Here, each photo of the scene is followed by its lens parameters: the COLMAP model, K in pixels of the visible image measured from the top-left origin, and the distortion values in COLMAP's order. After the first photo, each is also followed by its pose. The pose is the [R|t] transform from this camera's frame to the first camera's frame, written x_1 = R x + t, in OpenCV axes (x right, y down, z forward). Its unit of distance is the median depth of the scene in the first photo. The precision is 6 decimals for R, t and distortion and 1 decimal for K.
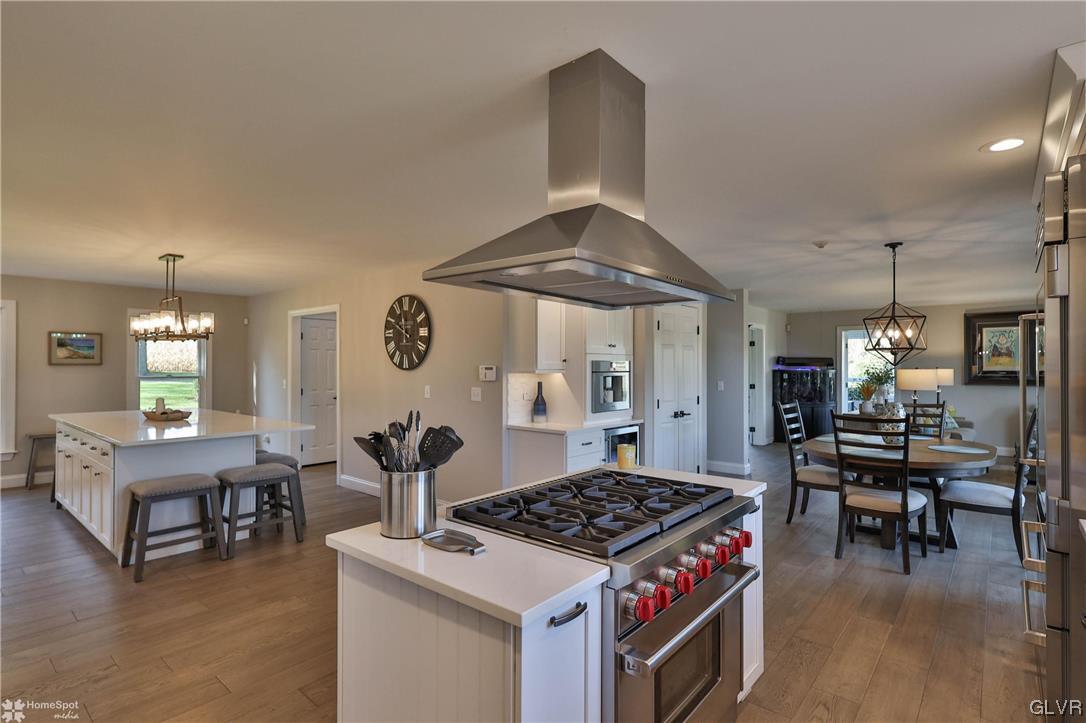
lens RADIAL K [[538.6, 0, 543.0], [0, 538.6, 361.5], [0, 0, 1]] dist [0.003514, 0.001191]
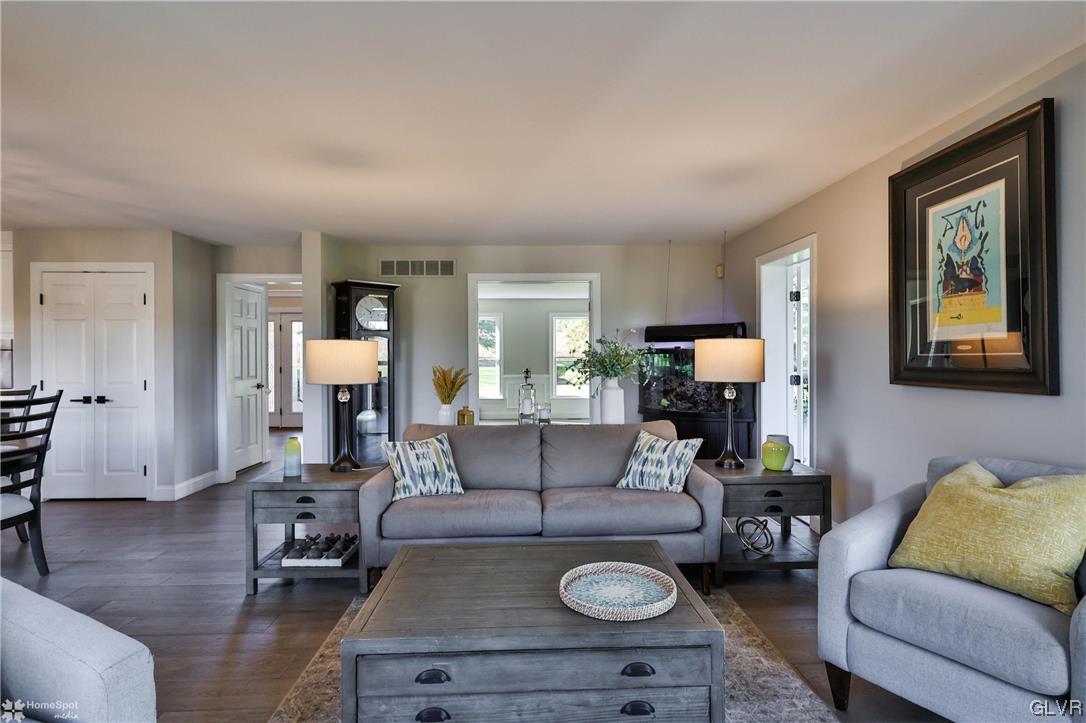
lens RADIAL K [[538.6, 0, 543.0], [0, 538.6, 361.5], [0, 0, 1]] dist [0.003514, 0.001191]
pose [[0.682422, -0.001309, -0.730957, 0.901828], [0.009828, 0.999924, 0.007385, 0.024812], [0.730892, -0.012223, 0.682384, 0.616565]]
